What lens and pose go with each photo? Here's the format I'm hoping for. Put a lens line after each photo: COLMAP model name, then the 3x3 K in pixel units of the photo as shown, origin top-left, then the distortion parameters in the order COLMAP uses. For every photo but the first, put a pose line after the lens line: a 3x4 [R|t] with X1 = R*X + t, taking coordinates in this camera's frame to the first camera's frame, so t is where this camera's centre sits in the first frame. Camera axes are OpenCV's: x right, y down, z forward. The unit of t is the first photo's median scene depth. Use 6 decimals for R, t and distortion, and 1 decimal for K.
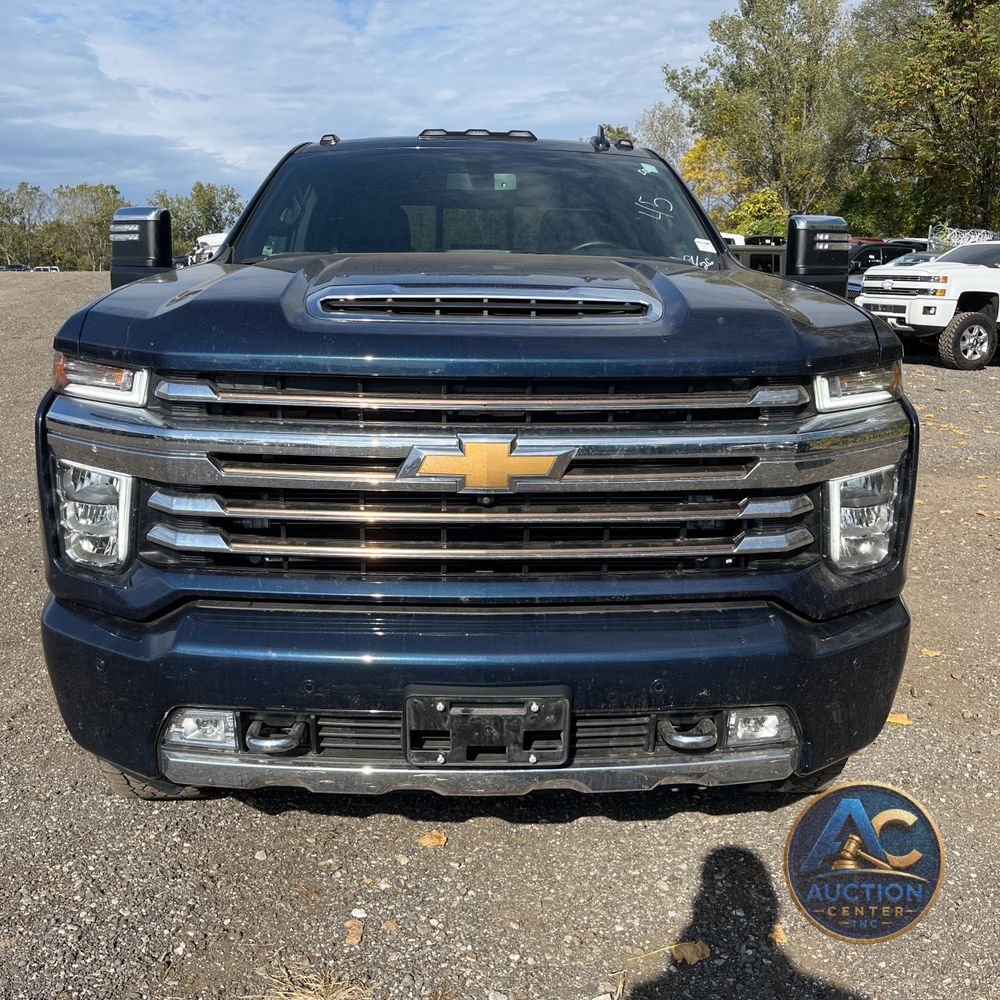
lens RADIAL K [[1026.1, 0, 520.6], [0, 1026.1, 496.4], [0, 0, 1]] dist [0.033710, -0.036918]
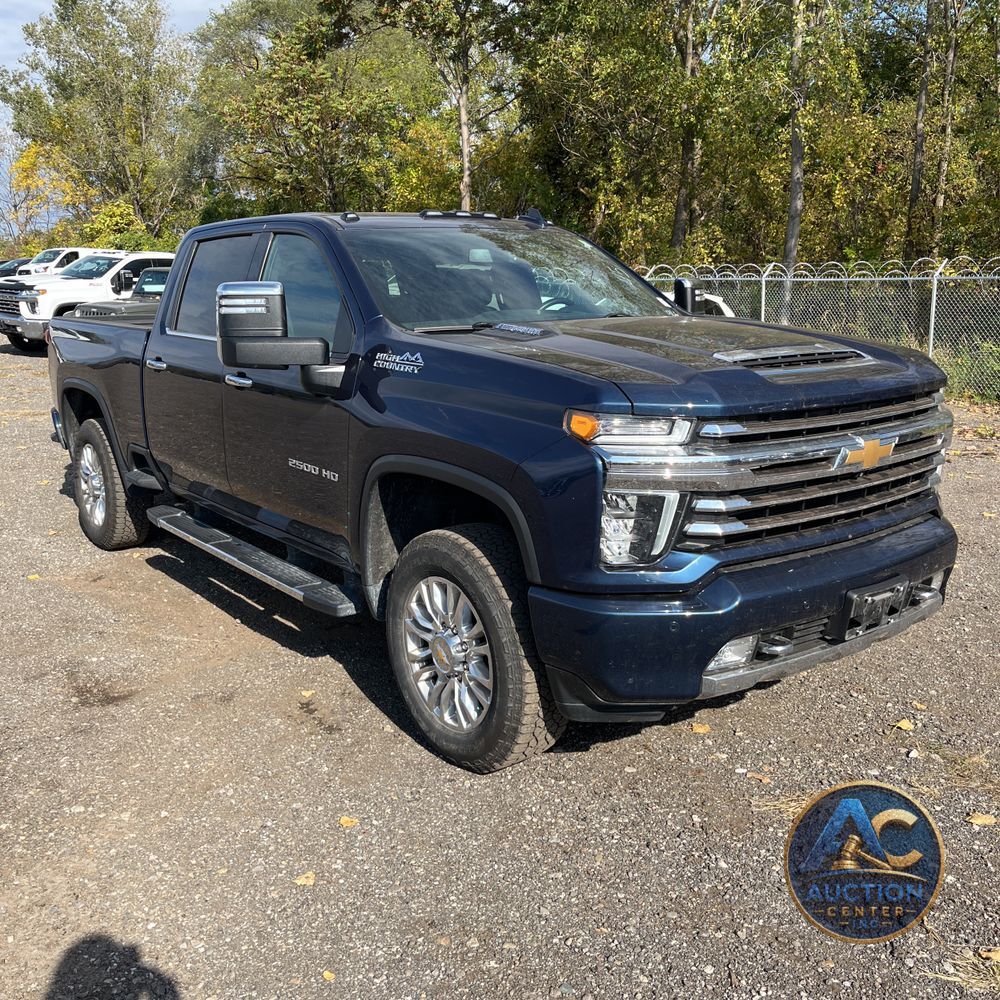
lens RADIAL K [[1026.1, 0, 520.6], [0, 1026.1, 496.4], [0, 0, 1]] dist [0.033710, -0.036918]
pose [[0.802635, -0.140652, 0.579649, -0.186897], [0.145387, 0.988623, 0.038574, -0.013621], [-0.578480, 0.053313, 0.813953, -0.006413]]
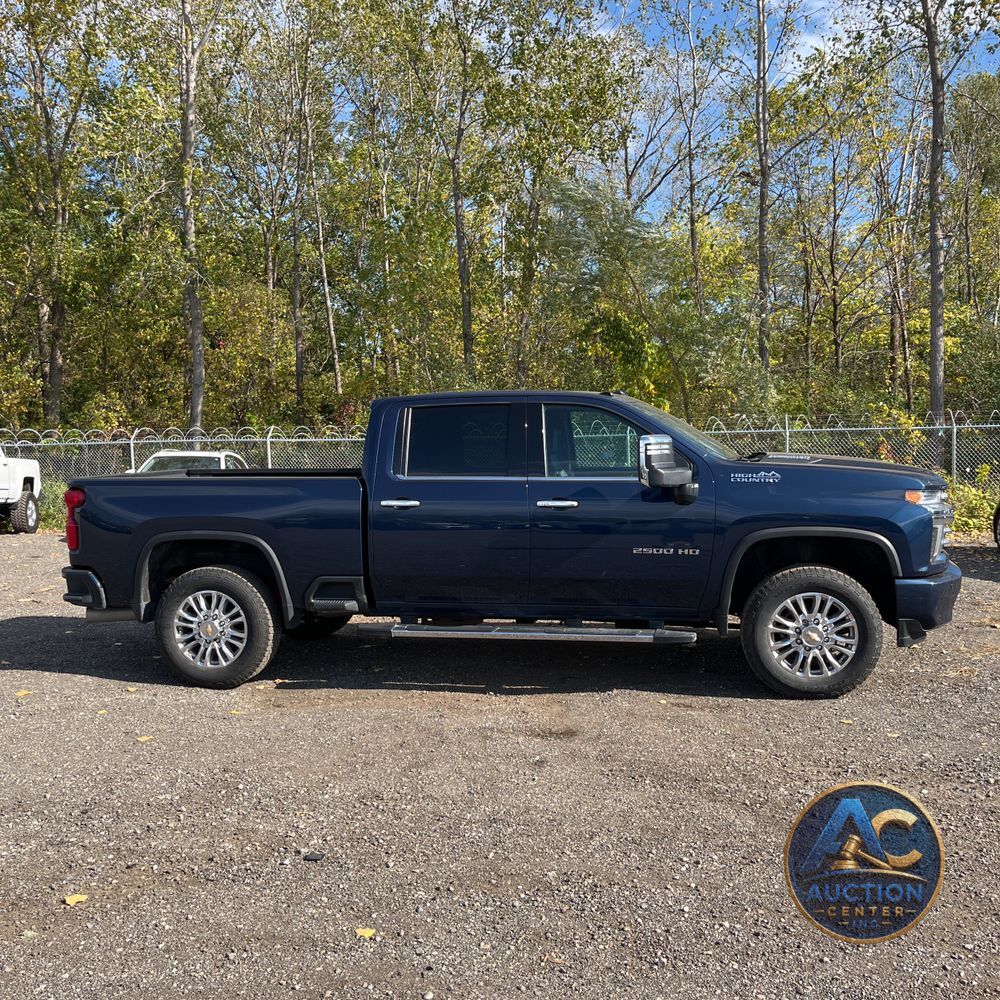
lens RADIAL K [[1026.1, 0, 520.6], [0, 1026.1, 496.4], [0, 0, 1]] dist [0.033710, -0.036918]
pose [[0.196656, -0.076949, 0.977448, -0.492763], [0.232539, 0.972132, 0.029746, -0.065881], [-0.952498, 0.221445, 0.209069, 0.203867]]
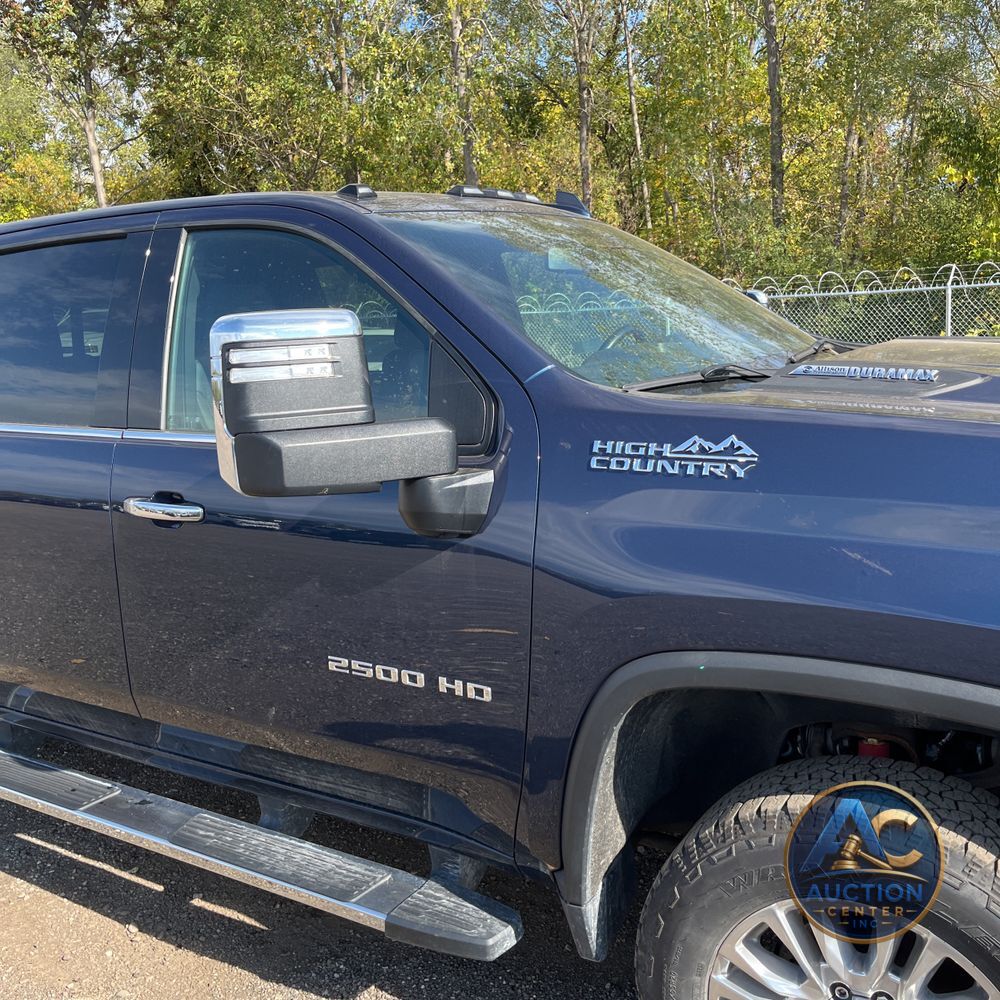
lens RADIAL K [[1026.1, 0, 520.6], [0, 1026.1, 496.4], [0, 0, 1]] dist [0.033710, -0.036918]
pose [[0.545750, -0.189207, 0.816307, -0.171690], [0.236381, 0.969372, 0.066650, -0.046247], [-0.803916, 0.156585, 0.573760, 0.147640]]
